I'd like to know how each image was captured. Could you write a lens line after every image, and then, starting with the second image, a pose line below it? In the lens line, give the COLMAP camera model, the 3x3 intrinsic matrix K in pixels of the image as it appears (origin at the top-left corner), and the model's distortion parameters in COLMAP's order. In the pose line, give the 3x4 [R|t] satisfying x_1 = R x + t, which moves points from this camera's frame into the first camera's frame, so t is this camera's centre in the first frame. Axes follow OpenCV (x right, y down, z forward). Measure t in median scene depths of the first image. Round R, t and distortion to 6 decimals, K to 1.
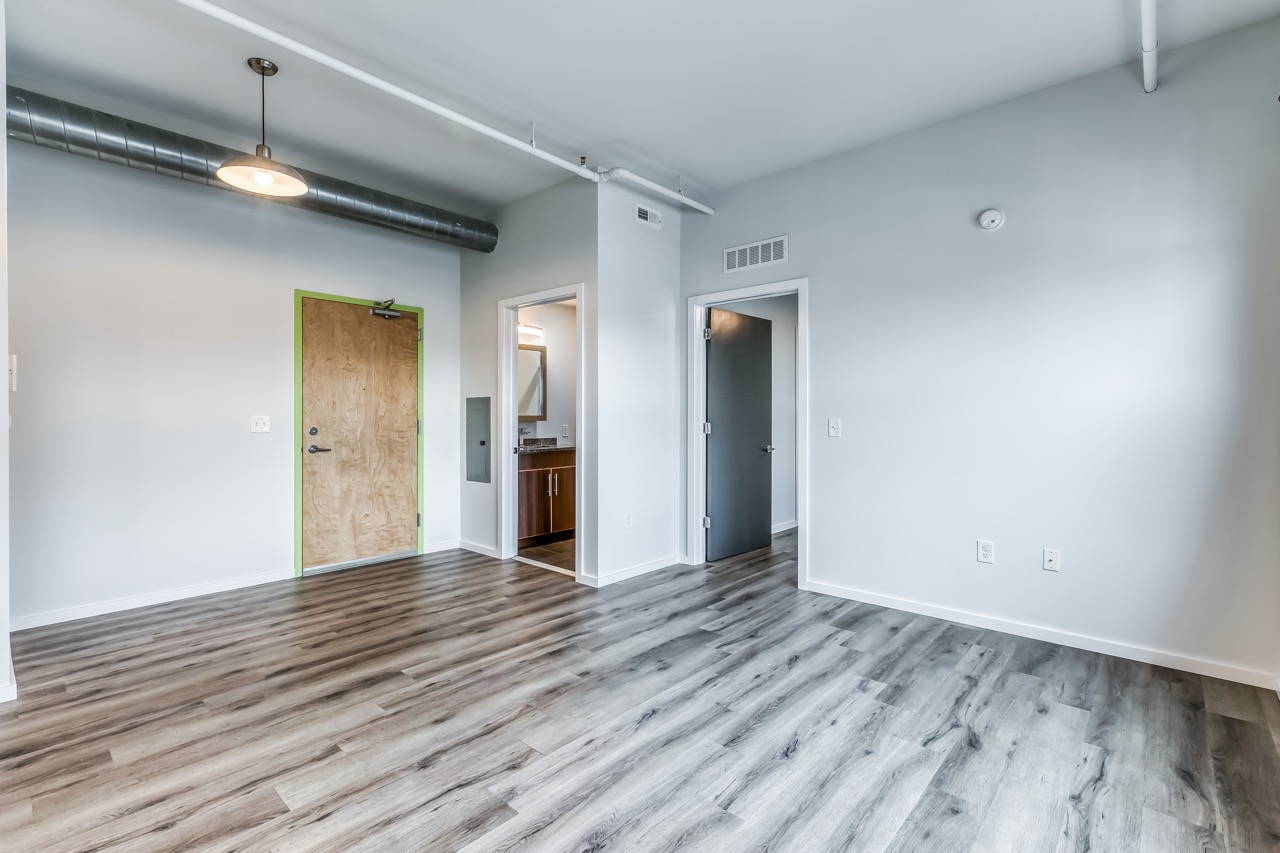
lens RADIAL K [[578.9, 0, 635.2], [0, 578.9, 424.4], [0, 0, 1]] dist [0.002098, 0.000813]
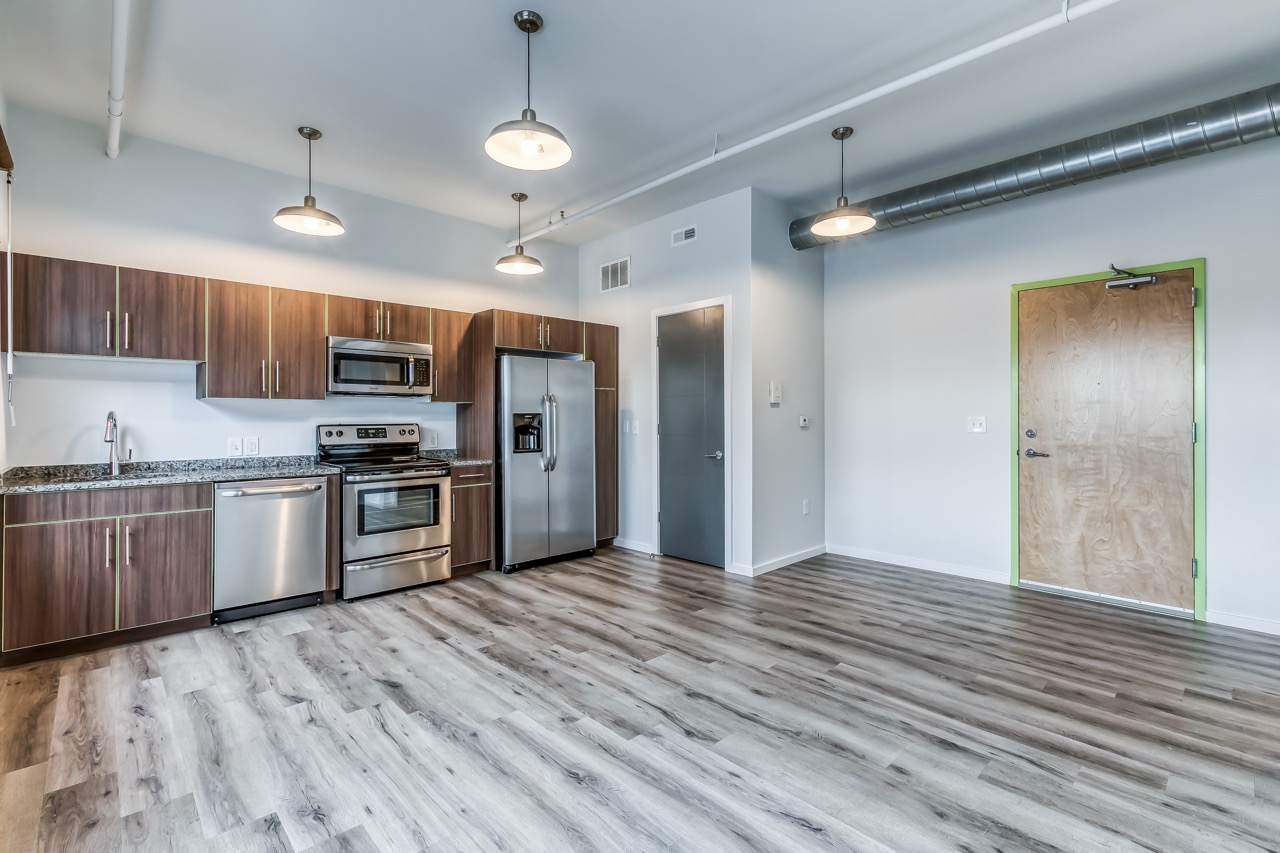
lens RADIAL K [[584.8, 0, 641.4], [0, 584.8, 413.2], [0, 0, 1]] dist [-0.000035, -0.000356]
pose [[-0.075614, -0.004705, -0.997126, 0.610392], [-0.012912, 0.999910, -0.003739, -0.012922], [0.997054, 0.012592, -0.075668, 0.651966]]
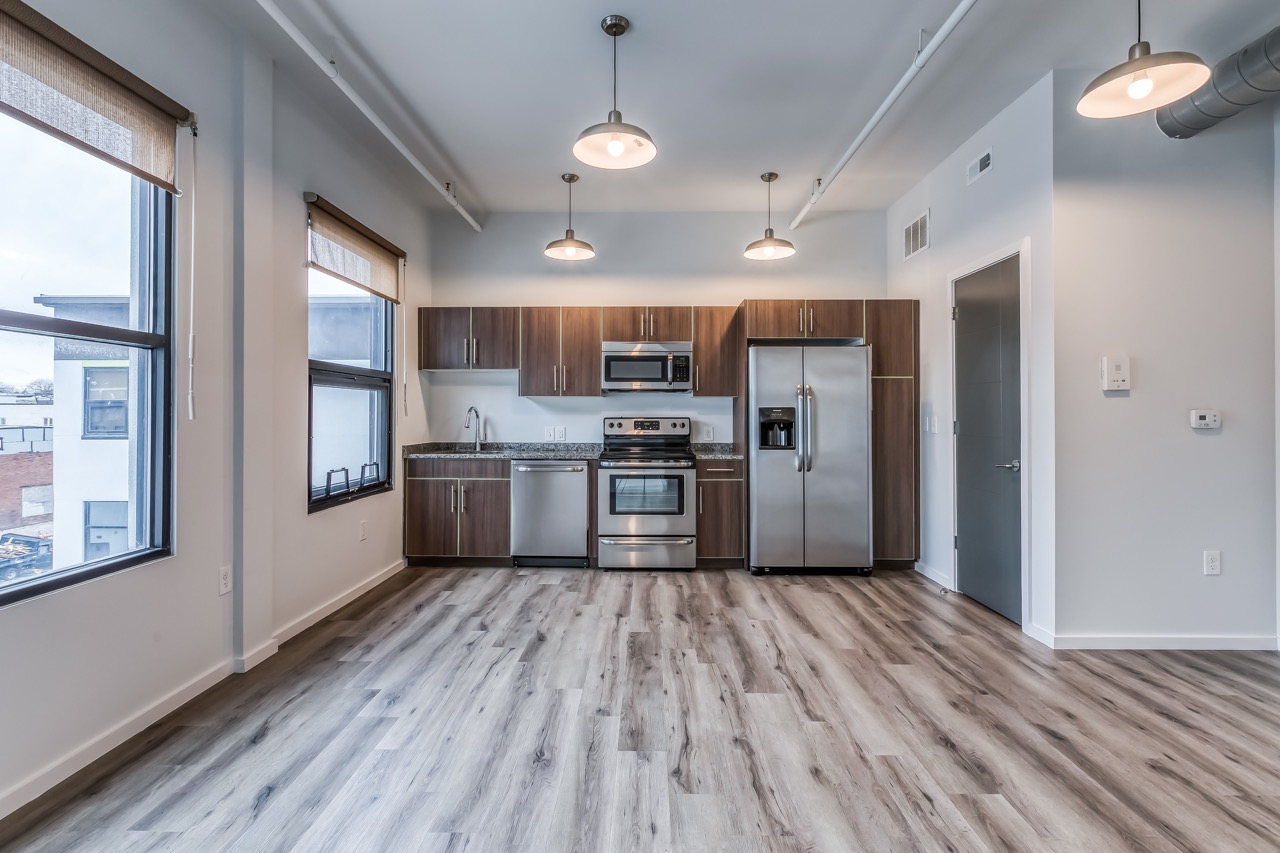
lens RADIAL K [[612.6, 0, 627.2], [0, 612.6, 406.9], [0, 0, 1]] dist [0.001482, -0.000262]
pose [[-0.759715, -0.006298, -0.650226, 0.347684], [-0.010626, 0.999940, 0.002730, -0.015803], [0.650170, 0.008984, -0.759736, 1.139325]]
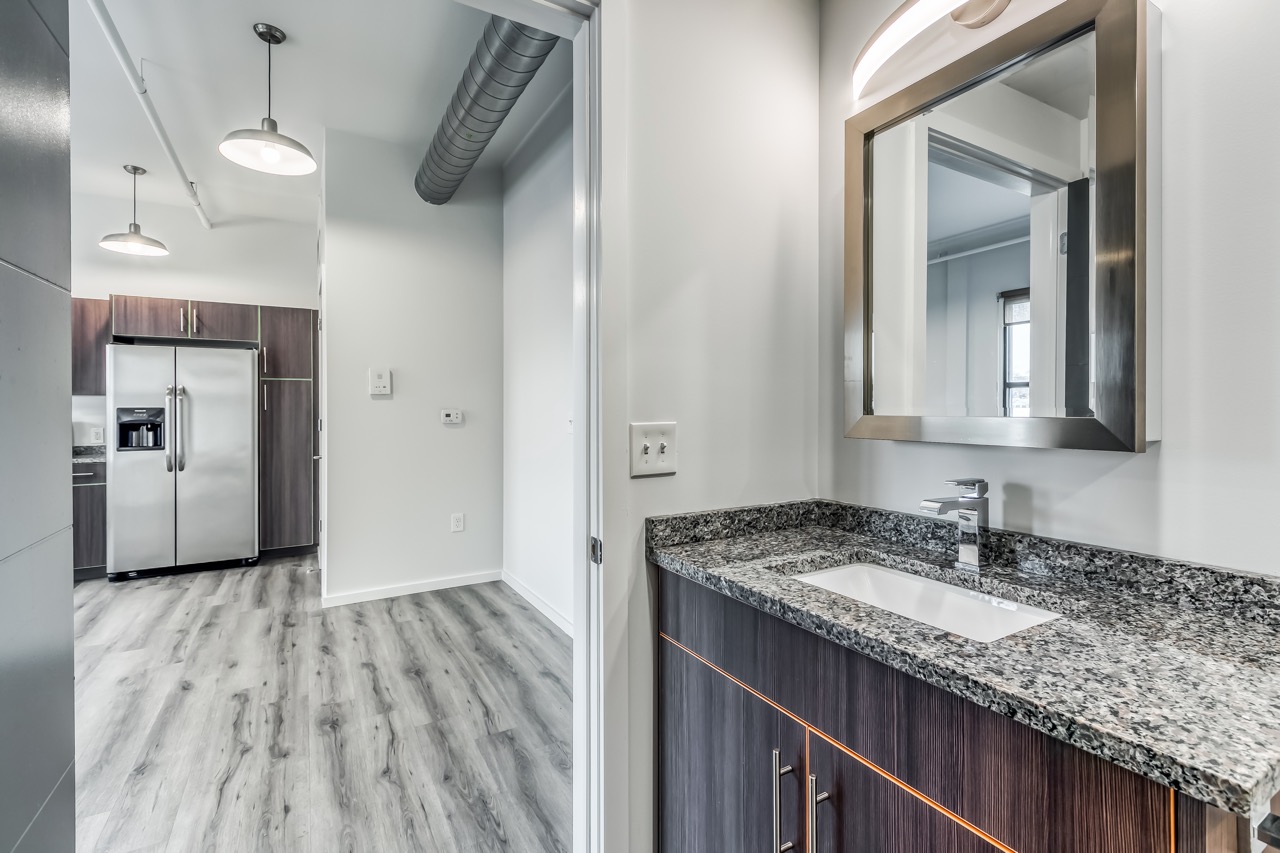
lens RADIAL K [[576.0, 0, 640.6], [0, 576.0, 409.8], [0, 0, 1]] dist [-0.000131, -0.000381]
pose [[-0.295651, 0.001334, -0.955295, 0.055440], [-0.012666, 0.999906, 0.005316, -0.031027], [0.955212, 0.013671, -0.295606, 1.786274]]
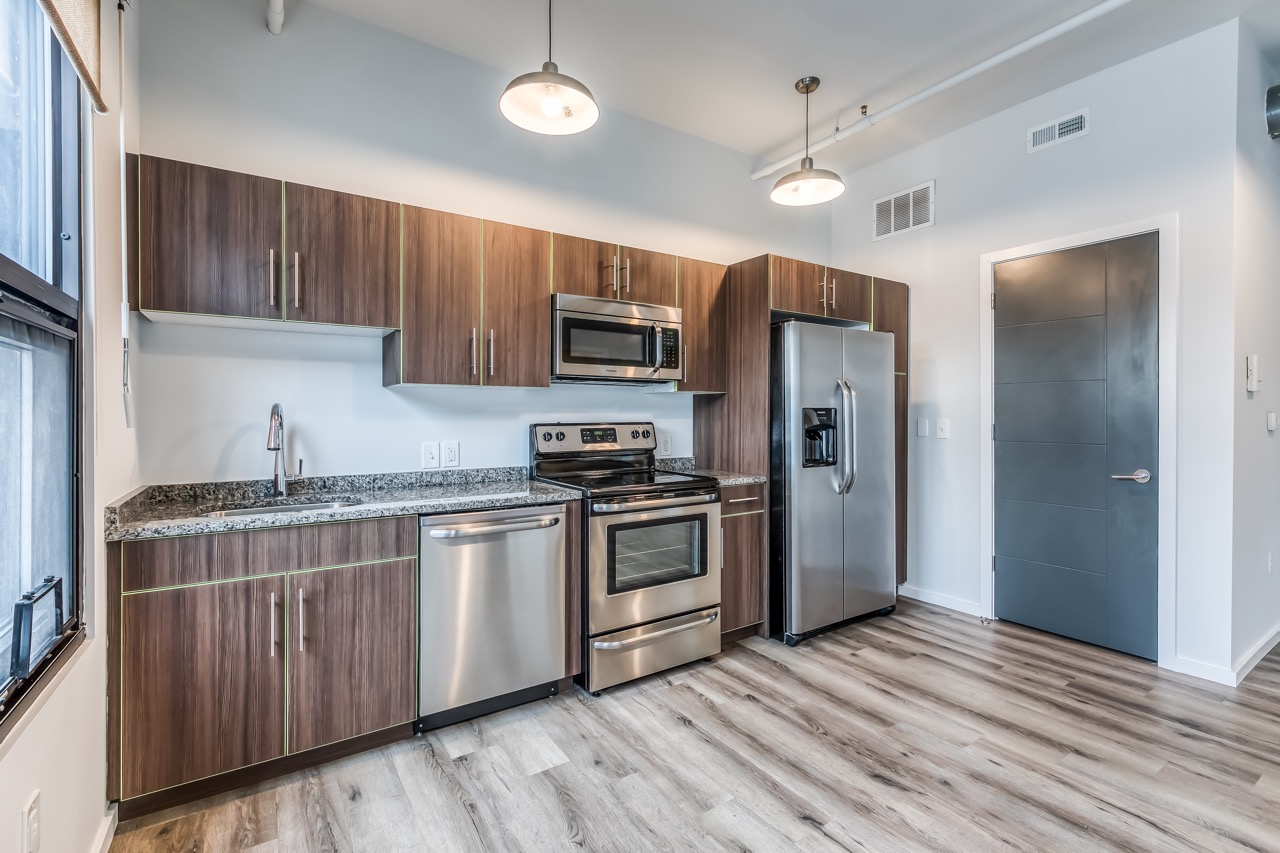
lens RADIAL K [[578.5, 0, 636.7], [0, 578.5, 415.5], [0, 0, 1]] dist [0.001727, 0.000272]
pose [[-0.246805, 0.004606, -0.969054, 0.165428], [-0.014642, 0.999857, 0.008482, -0.004987], [0.968955, 0.016282, -0.246702, 0.175122]]
